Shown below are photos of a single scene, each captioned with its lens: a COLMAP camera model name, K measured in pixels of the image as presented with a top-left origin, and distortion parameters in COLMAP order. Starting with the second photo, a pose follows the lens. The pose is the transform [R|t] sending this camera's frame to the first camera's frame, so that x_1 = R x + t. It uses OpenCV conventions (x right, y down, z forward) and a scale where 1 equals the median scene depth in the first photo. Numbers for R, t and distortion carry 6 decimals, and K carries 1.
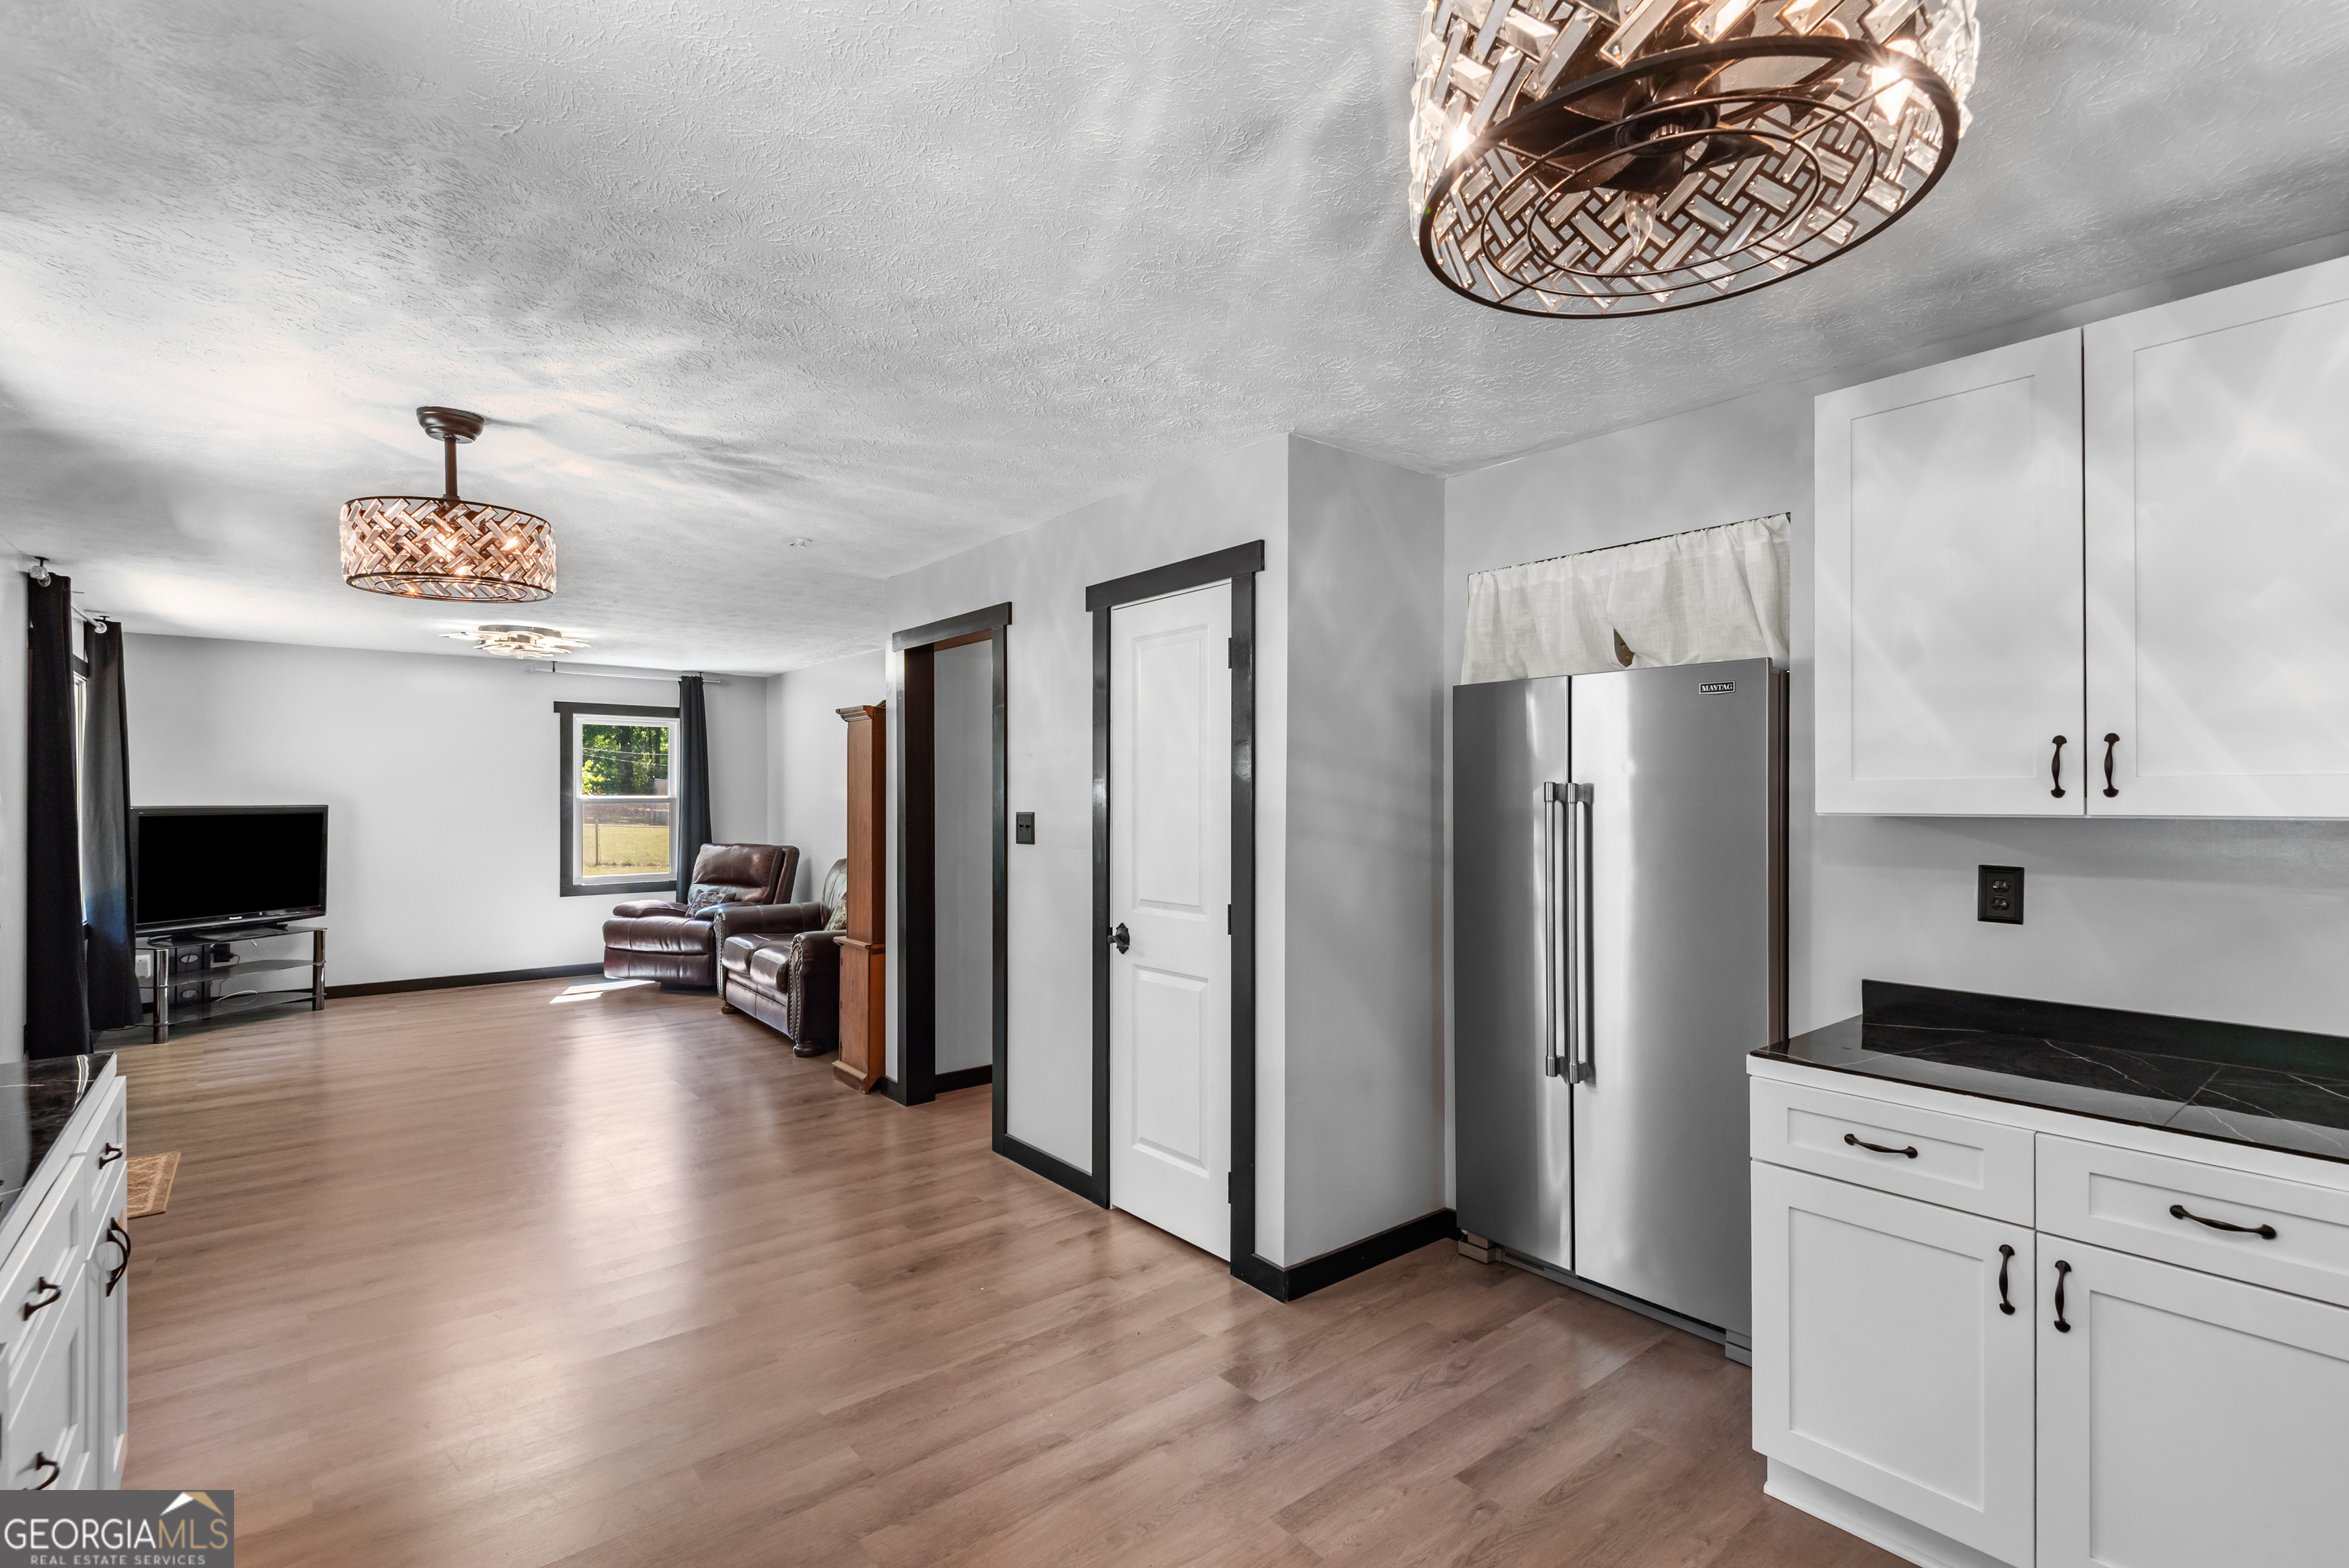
lens RADIAL K [[1085.3, 0, 1172.0], [0, 1085.3, 785.2], [0, 0, 1]] dist [0.002192, -0.001252]
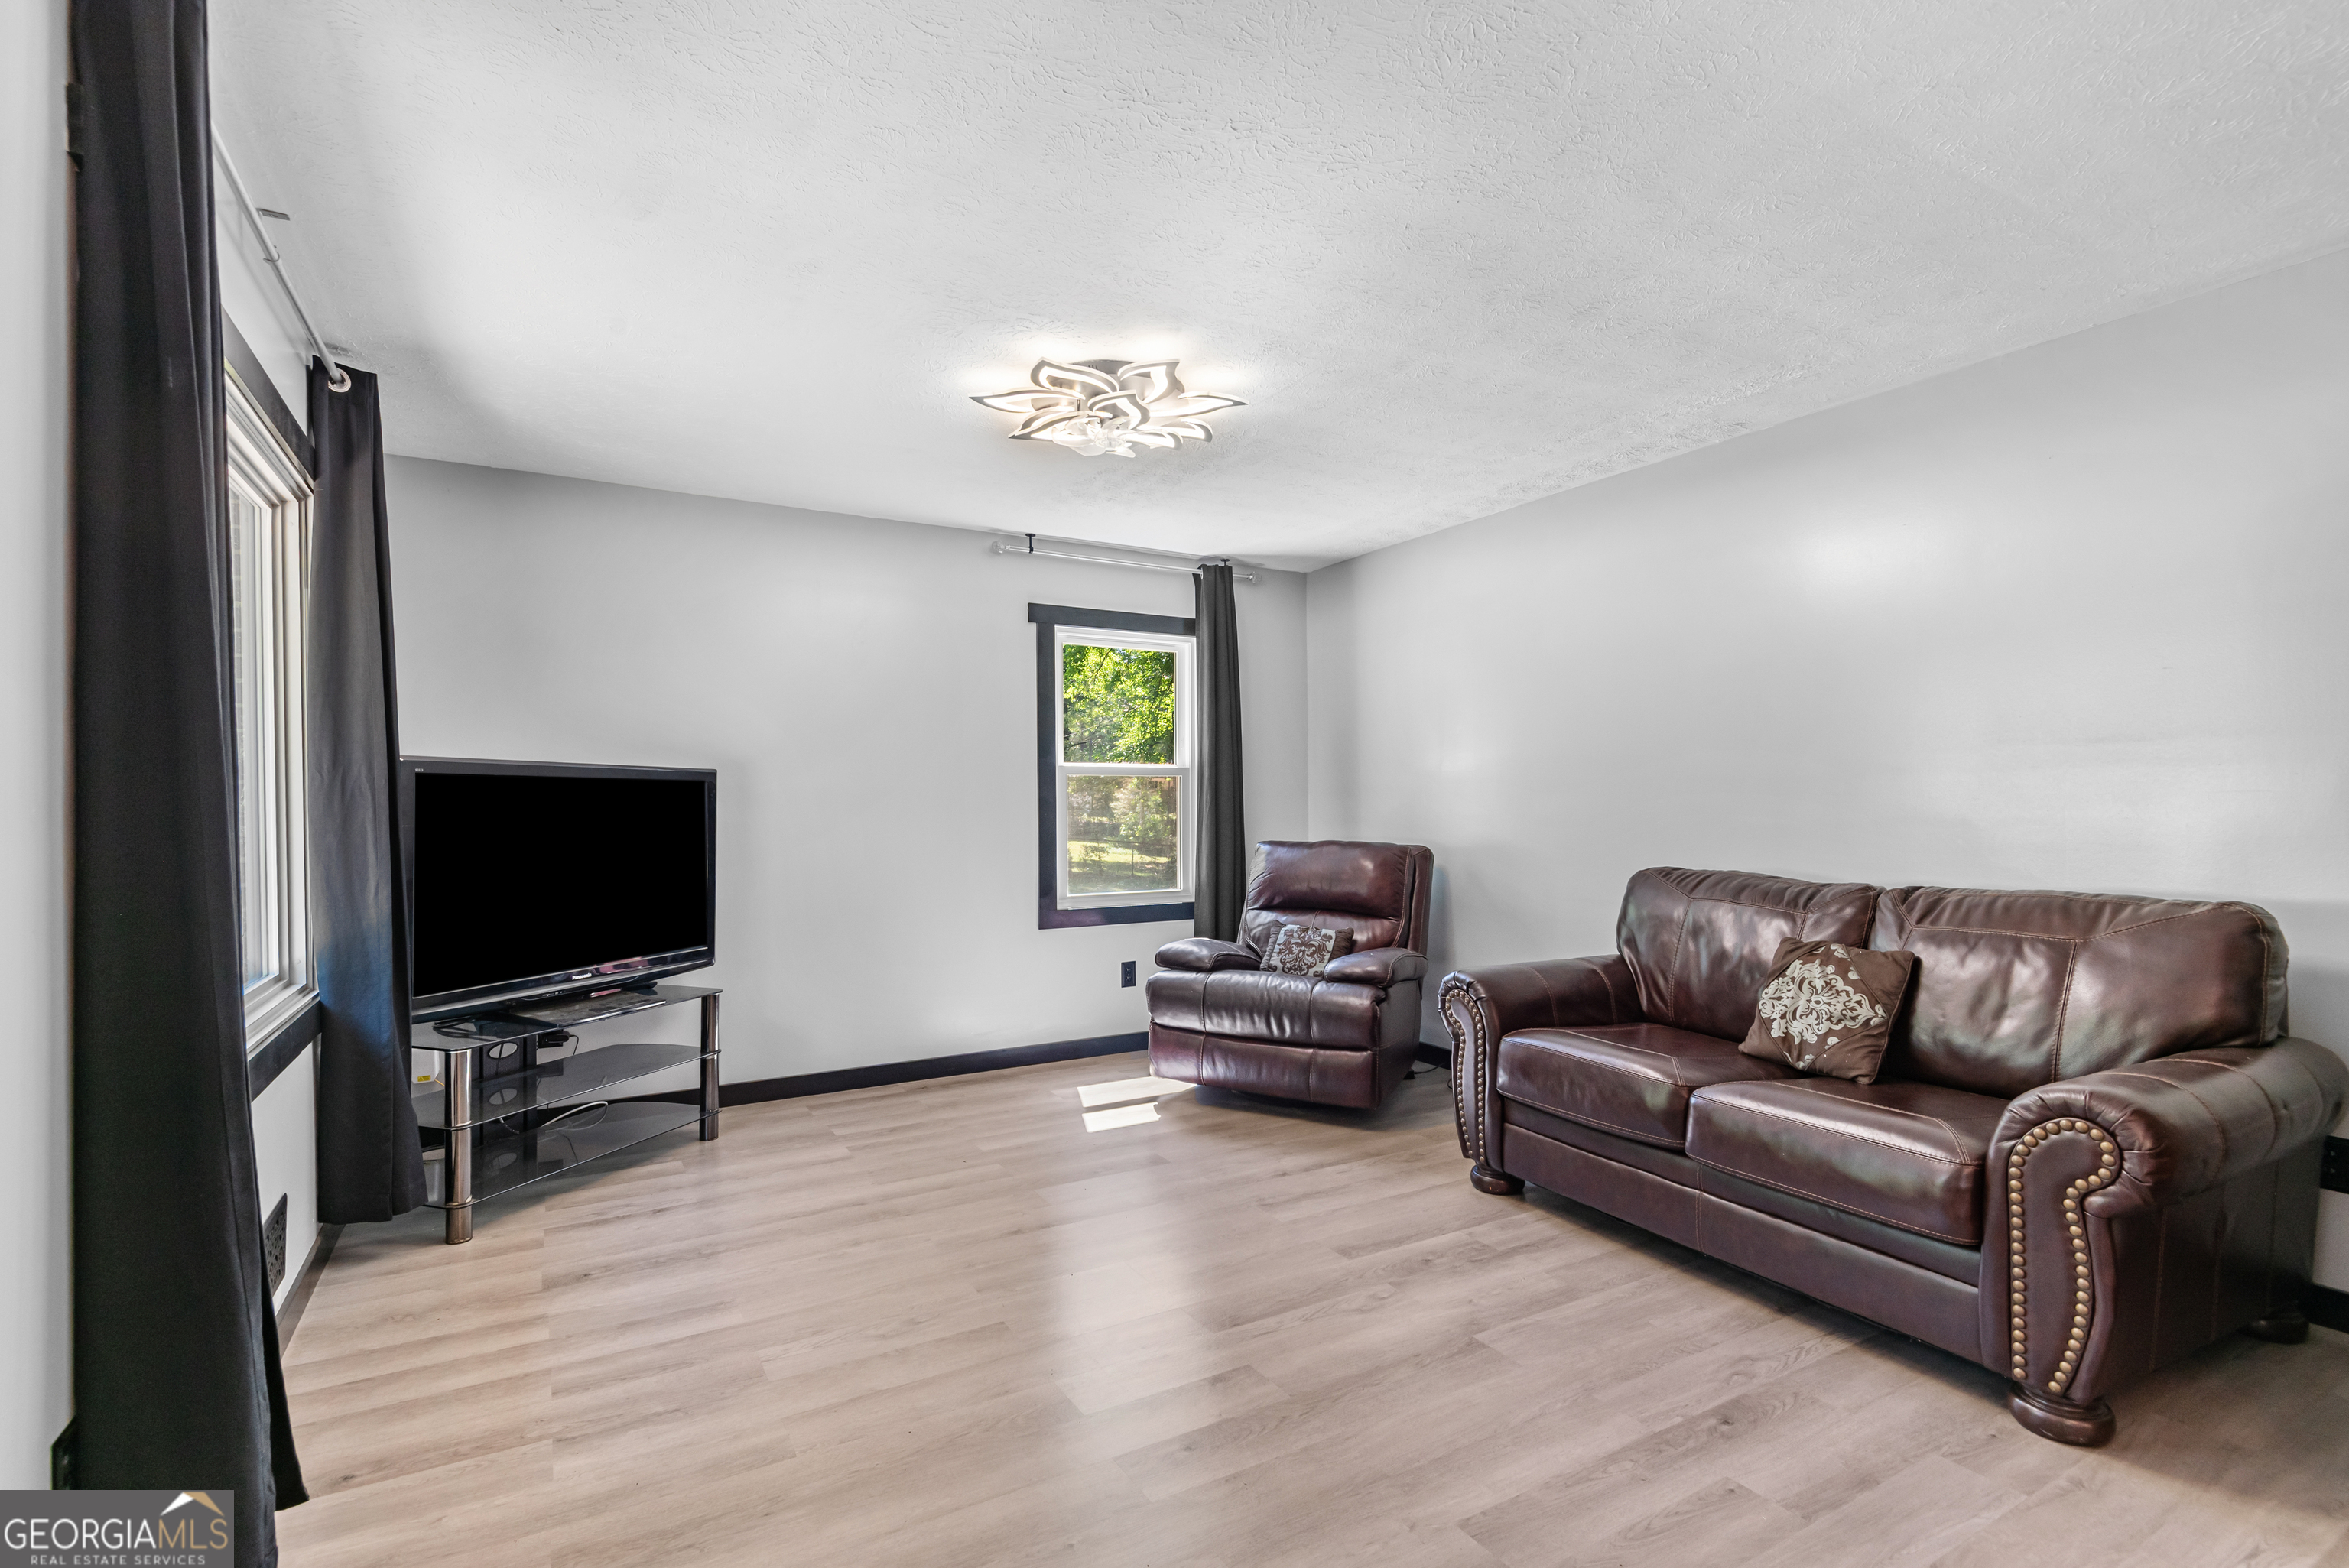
lens RADIAL K [[1085.3, 0, 1176.6], [0, 1085.3, 800.6], [0, 0, 1]] dist [0.002192, -0.001252]
pose [[0.987331, -0.003010, -0.158645, -0.423177], [0.004438, 0.999953, 0.008652, 0.029002], [0.158611, -0.009247, 0.987298, 0.452153]]
